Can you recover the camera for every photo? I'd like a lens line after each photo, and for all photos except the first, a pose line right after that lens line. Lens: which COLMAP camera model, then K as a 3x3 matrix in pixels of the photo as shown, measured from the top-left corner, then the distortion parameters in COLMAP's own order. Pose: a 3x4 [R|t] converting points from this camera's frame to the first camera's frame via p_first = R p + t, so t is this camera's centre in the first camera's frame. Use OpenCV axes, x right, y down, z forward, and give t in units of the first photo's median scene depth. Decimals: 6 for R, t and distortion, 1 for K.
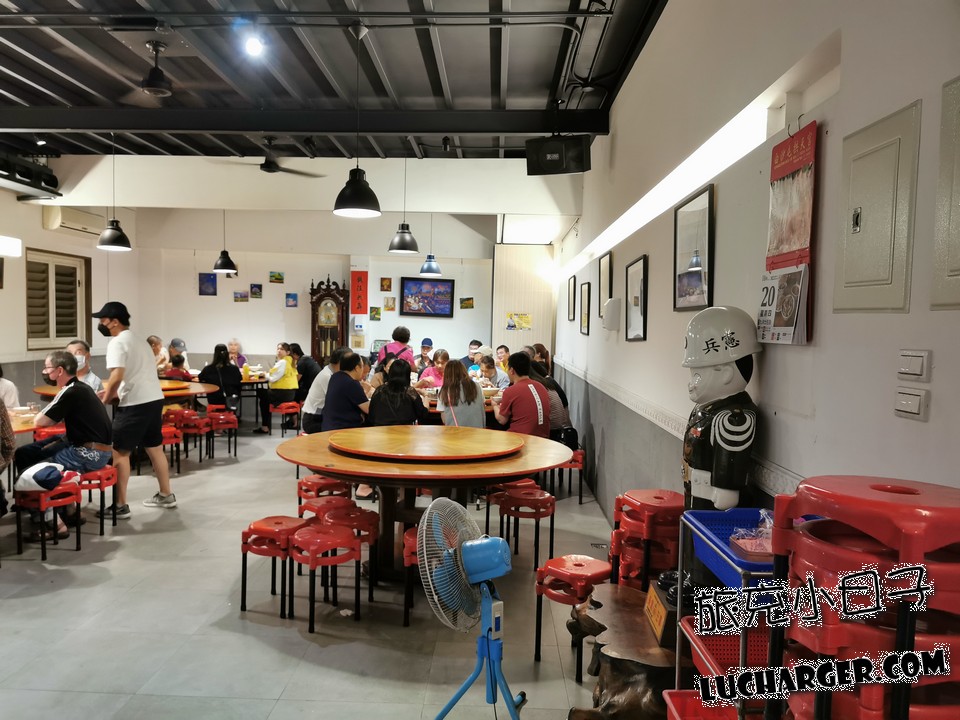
lens RADIAL K [[779.0, 0, 480.0], [0, 779.0, 360.0], [0, 0, 1]] dist [-0.000168, 0.002072]
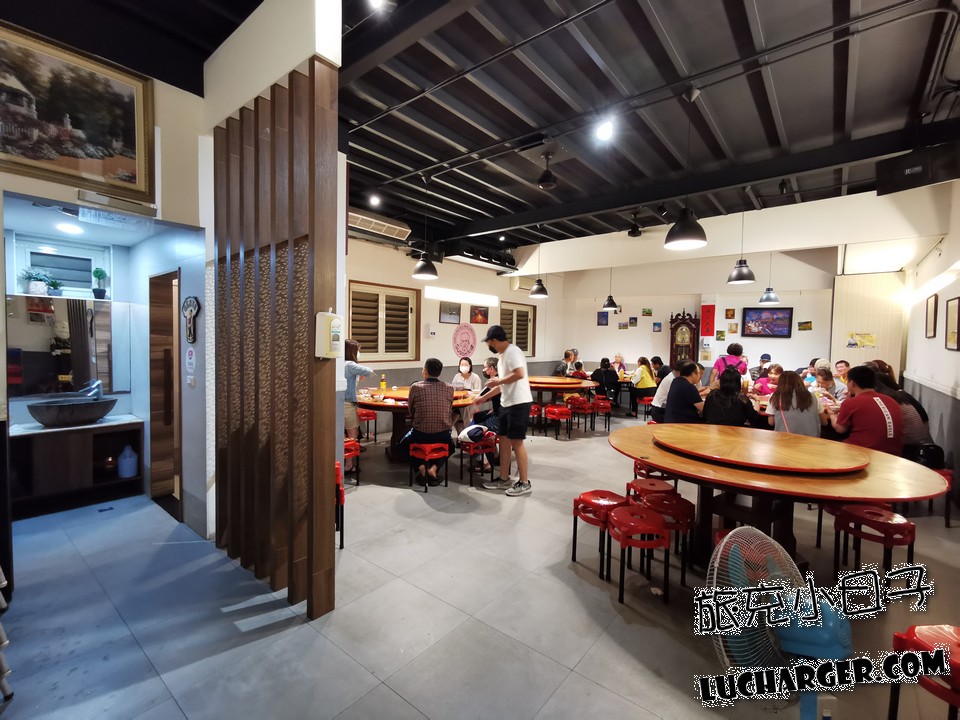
lens RADIAL K [[440.3, 0, 479.9], [0, 440.3, 356.9], [0, 0, 1]] dist [-0.003407, 0.009966]
pose [[0.790063, 0.015006, -0.612841, 0.006643], [-0.029730, 0.999462, -0.013854, 0.001097], [0.612304, 0.029165, 0.790085, 0.184336]]
